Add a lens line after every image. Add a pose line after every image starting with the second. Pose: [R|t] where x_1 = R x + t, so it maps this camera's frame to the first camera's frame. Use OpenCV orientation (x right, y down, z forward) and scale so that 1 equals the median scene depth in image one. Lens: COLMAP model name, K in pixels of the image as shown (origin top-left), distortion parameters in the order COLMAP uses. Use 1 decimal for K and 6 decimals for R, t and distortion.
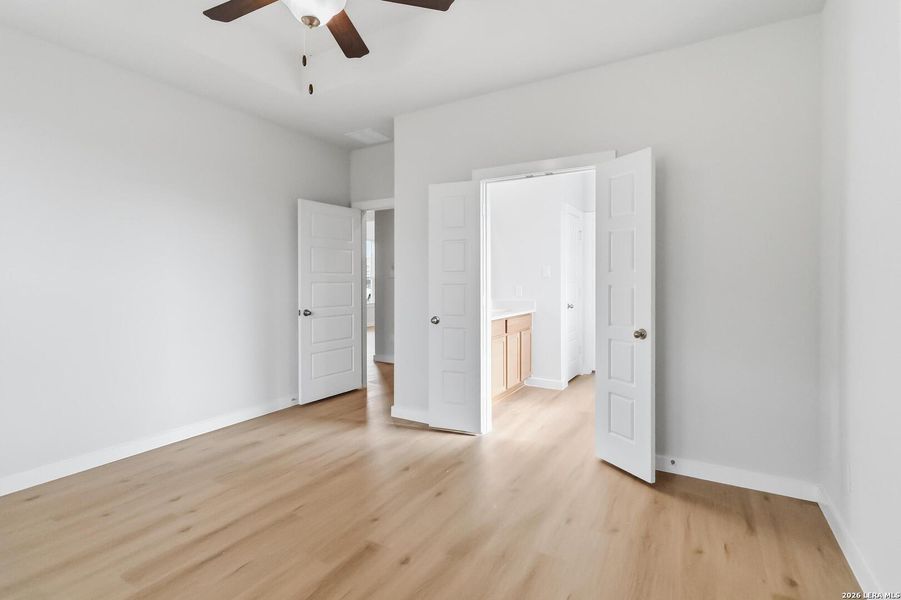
lens RADIAL K [[425.2, 0, 457.3], [0, 425.2, 286.3], [0, 0, 1]] dist [-0.000113, 0.000423]
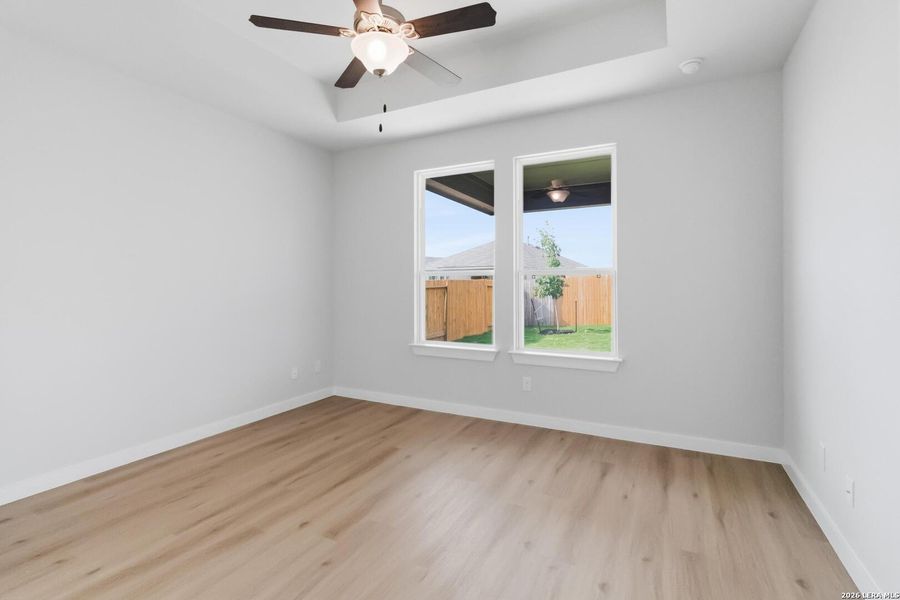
lens RADIAL K [[424.7, 0, 456.8], [0, 424.7, 286.3], [0, 0, 1]] dist [-0.000113, 0.000423]
pose [[-0.998308, 0.003854, -0.058018, -0.446675], [0.003258, 0.999941, 0.010351, -0.023512], [0.058055, 0.010144, -0.998262, 2.037852]]
